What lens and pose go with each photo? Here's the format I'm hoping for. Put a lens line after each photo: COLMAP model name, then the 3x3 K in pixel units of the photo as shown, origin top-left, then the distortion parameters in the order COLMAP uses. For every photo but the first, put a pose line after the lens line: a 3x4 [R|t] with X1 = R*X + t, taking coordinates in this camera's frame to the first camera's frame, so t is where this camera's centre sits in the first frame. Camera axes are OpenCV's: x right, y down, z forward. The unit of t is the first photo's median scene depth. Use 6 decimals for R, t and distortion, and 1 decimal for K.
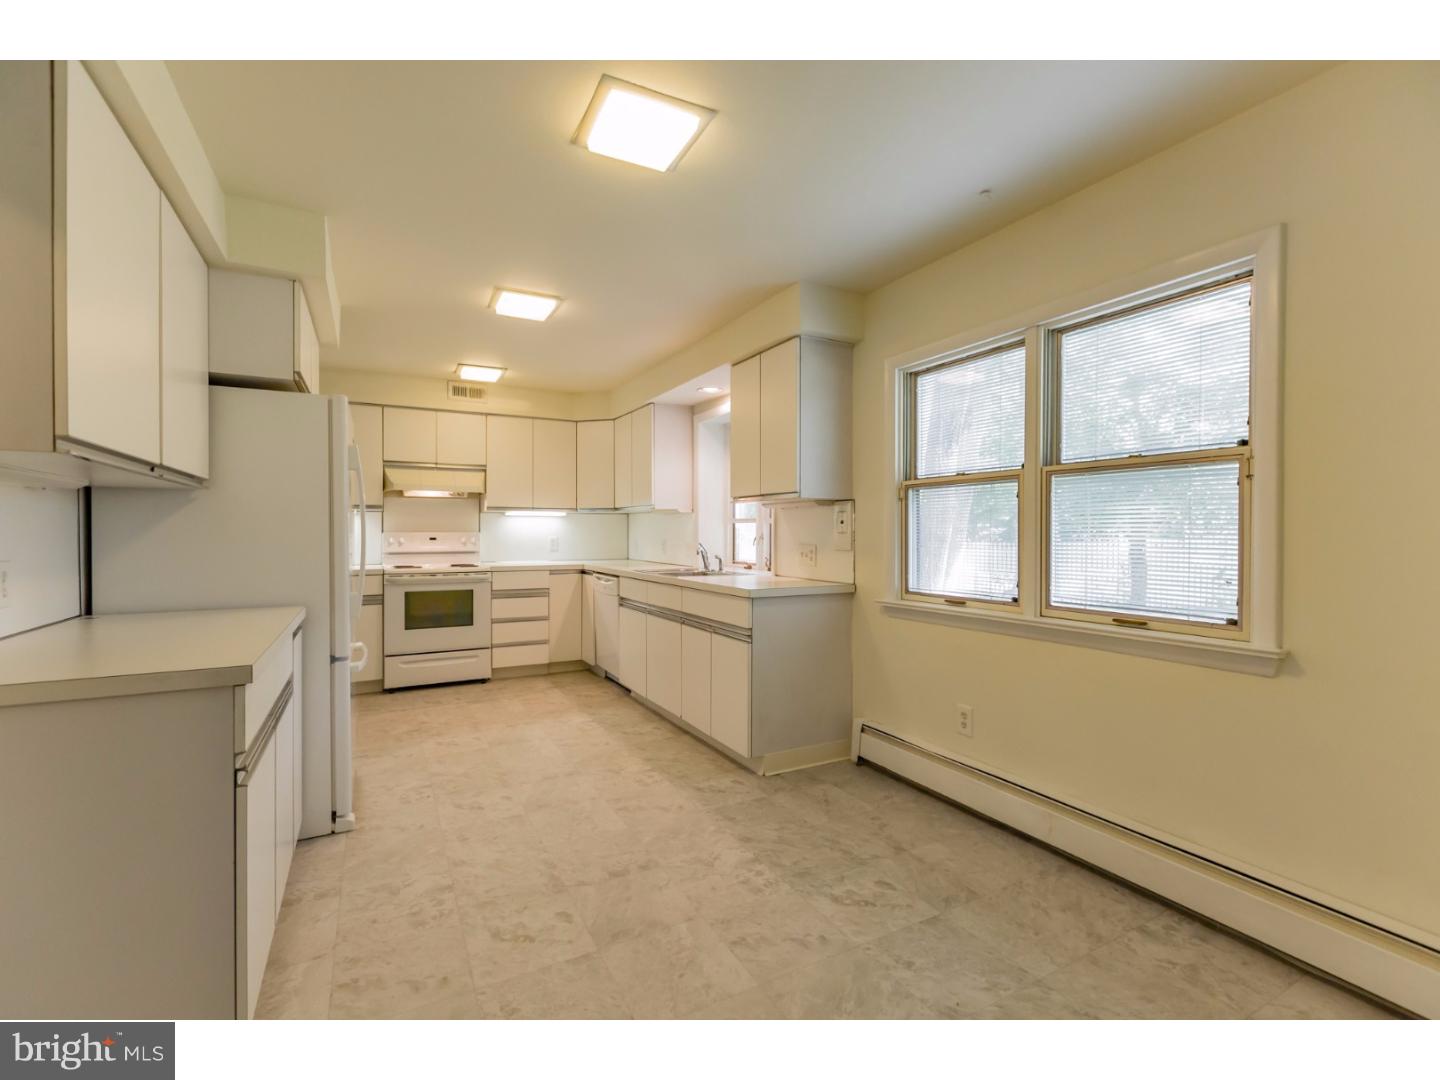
lens RADIAL K [[648.5, 0, 713.3], [0, 648.5, 537.3], [0, 0, 1]] dist [0.001420, 0.000344]
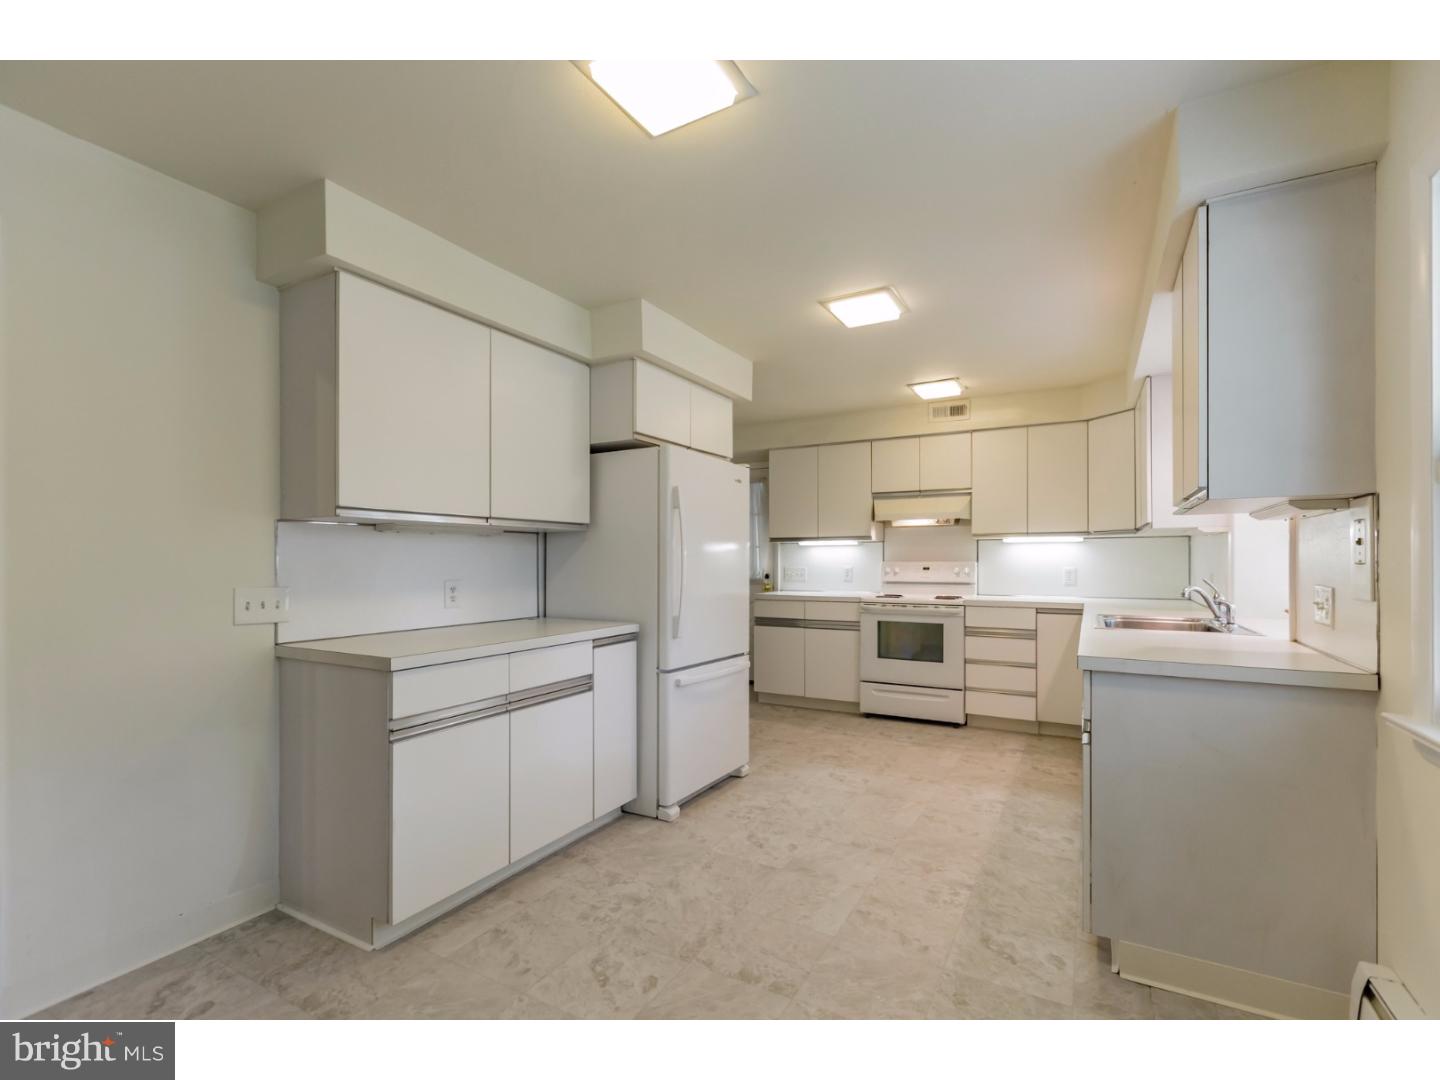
lens RADIAL K [[648.5, 0, 720.8], [0, 648.5, 563.8], [0, 0, 1]] dist [0.001420, 0.000344]
pose [[0.541660, 0.002651, -0.840594, 0.229244], [-0.005602, 0.999984, -0.000456, -0.002939], [0.840579, 0.004956, 0.541666, 0.225896]]
